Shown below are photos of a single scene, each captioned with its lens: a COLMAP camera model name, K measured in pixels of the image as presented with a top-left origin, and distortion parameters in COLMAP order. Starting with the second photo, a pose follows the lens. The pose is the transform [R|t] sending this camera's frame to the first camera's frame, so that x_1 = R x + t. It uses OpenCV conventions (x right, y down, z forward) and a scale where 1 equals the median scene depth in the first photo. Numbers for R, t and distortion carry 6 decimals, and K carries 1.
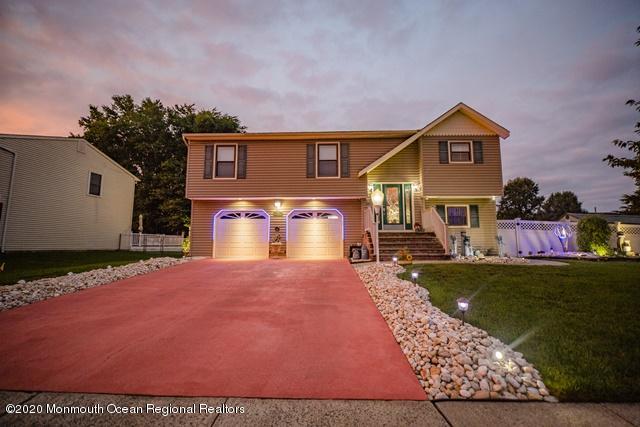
lens RADIAL K [[279.5, 0, 321.1], [0, 279.5, 213.8], [0, 0, 1]] dist [-0.004352, -0.002282]
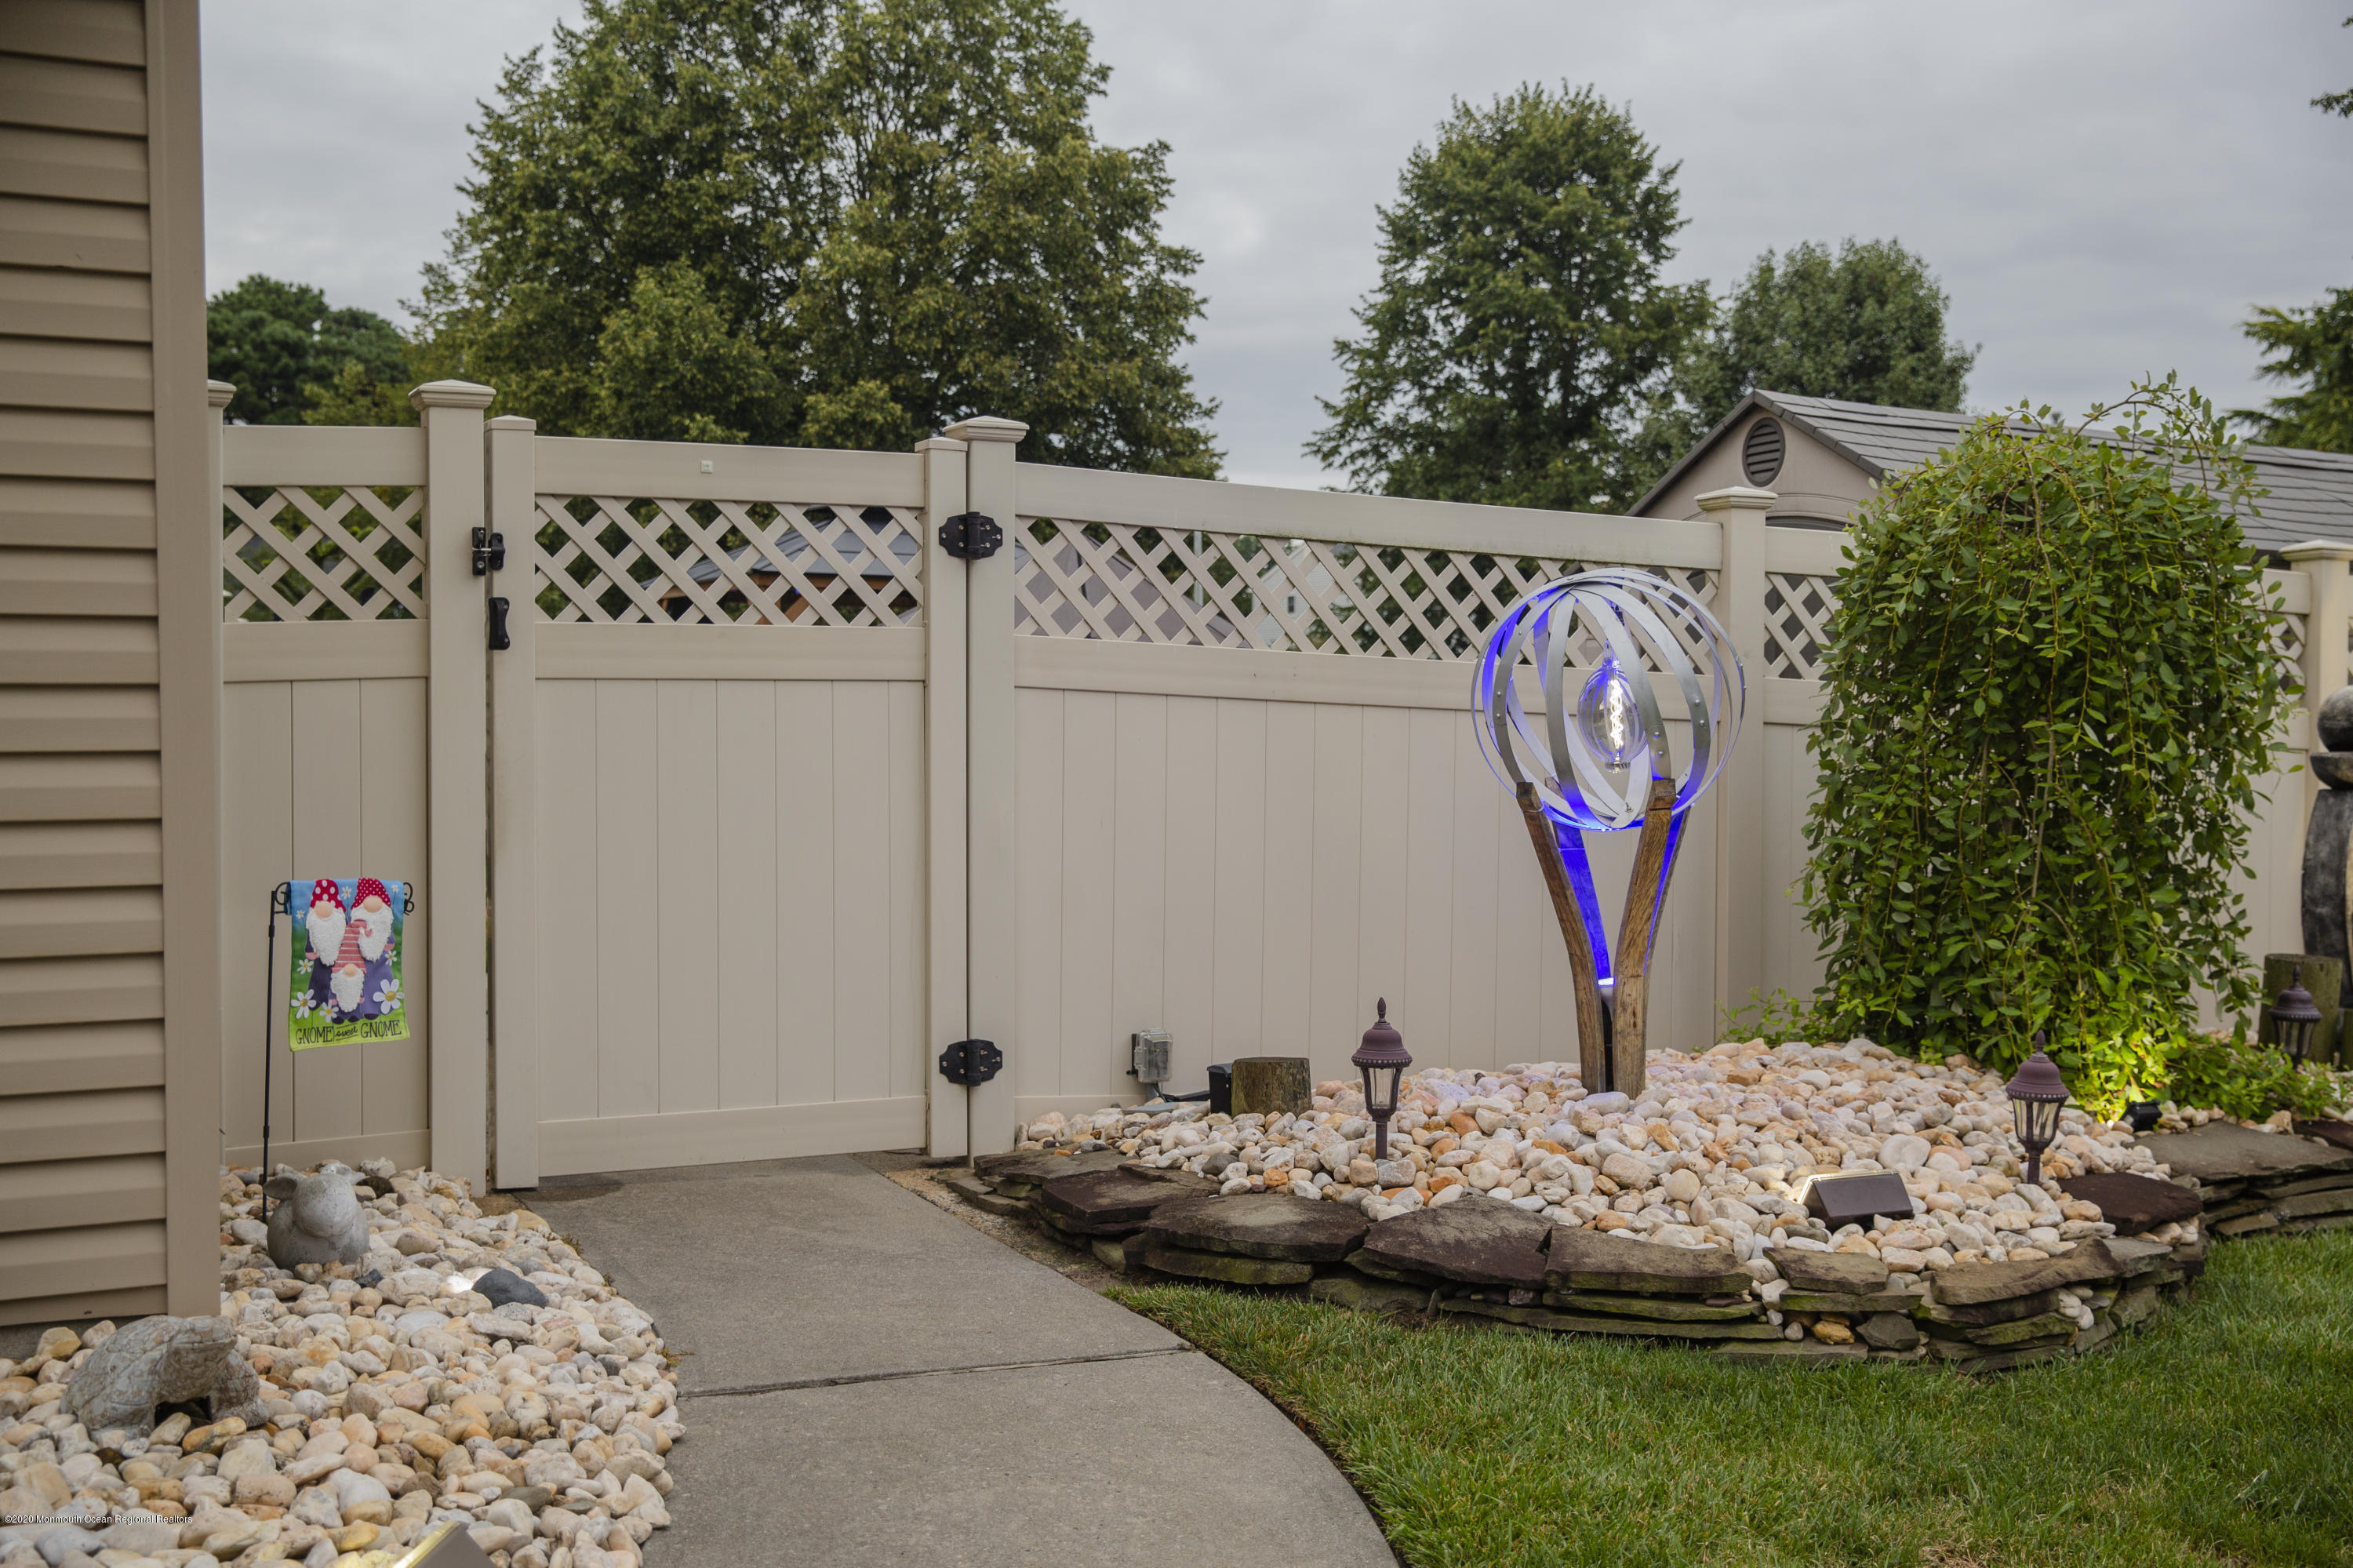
lens RADIAL K [[2560.2, 0, 1174.9], [0, 2560.2, 779.3], [0, 0, 1]] dist [0.023778, 0.000000]
pose [[0.897331, -0.016133, 0.441064, 0.160579], [-0.047783, 0.989907, 0.133421, 0.004758], [-0.438764, -0.140798, 0.887503, 0.165975]]
